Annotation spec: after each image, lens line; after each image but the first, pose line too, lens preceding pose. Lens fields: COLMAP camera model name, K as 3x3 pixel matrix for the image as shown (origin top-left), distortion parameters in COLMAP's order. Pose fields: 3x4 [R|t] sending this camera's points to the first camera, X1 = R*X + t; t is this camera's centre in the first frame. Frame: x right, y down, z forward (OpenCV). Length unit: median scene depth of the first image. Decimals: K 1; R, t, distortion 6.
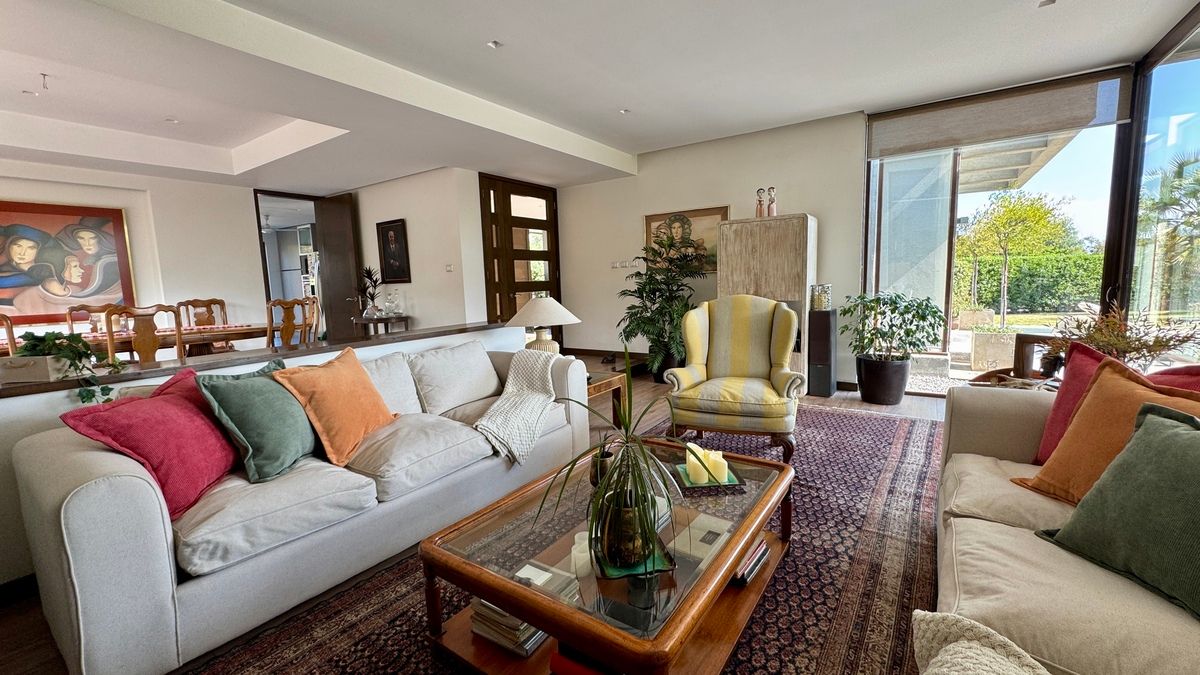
lens RADIAL K [[478.6, 0, 598.5], [0, 478.6, 337.9], [0, 0, 1]] dist [-0.000858, 0.000483]
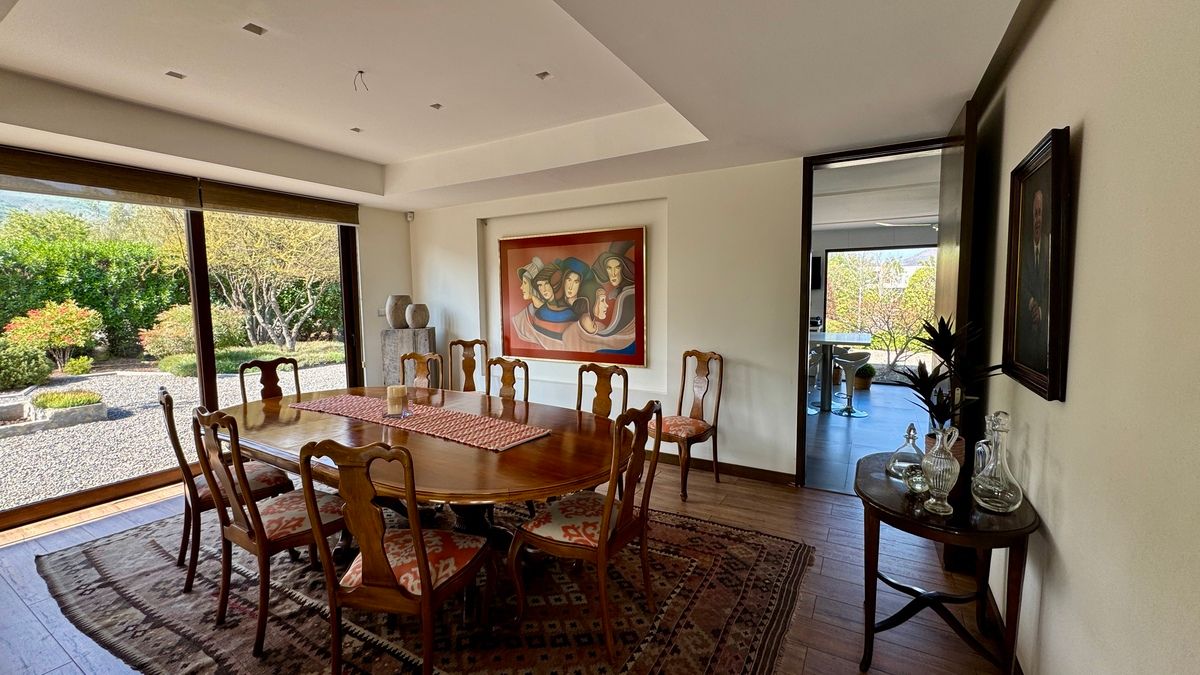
lens RADIAL K [[478.6, 0, 599.2], [0, 478.6, 332.4], [0, 0, 1]] dist [-0.000858, 0.000483]
pose [[0.077578, 0.110951, -0.990793, -0.226536], [-0.110801, 0.988592, 0.102028, -0.179436], [0.990810, 0.101866, 0.088987, 0.919949]]
